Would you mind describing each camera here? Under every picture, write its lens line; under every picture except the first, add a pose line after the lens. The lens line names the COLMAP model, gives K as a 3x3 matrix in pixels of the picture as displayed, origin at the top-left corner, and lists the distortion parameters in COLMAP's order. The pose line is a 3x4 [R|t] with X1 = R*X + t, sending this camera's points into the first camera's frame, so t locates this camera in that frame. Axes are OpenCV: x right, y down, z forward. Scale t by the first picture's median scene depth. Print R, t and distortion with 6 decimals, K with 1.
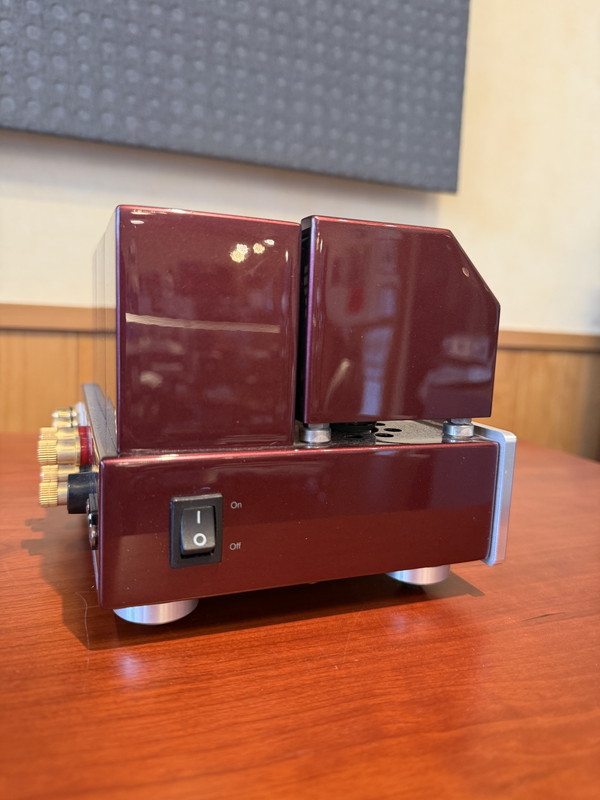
lens RADIAL K [[613.6, 0, 300.0], [0, 613.6, 400.0], [0, 0, 1]] dist [-0.043233, 0.035835]
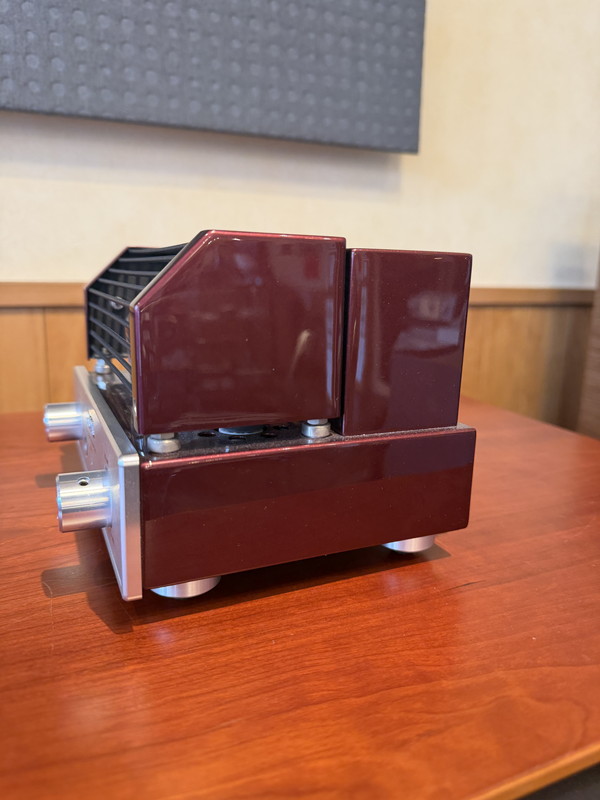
lens RADIAL K [[613.6, 0, 300.0], [0, 613.6, 400.0], [0, 0, 1]] dist [-0.043233, 0.035835]
pose [[0.999265, -0.031874, 0.021309, 0.073218], [0.029753, 0.995186, 0.093374, -0.086204], [-0.024183, -0.092672, 0.995403, -0.069454]]
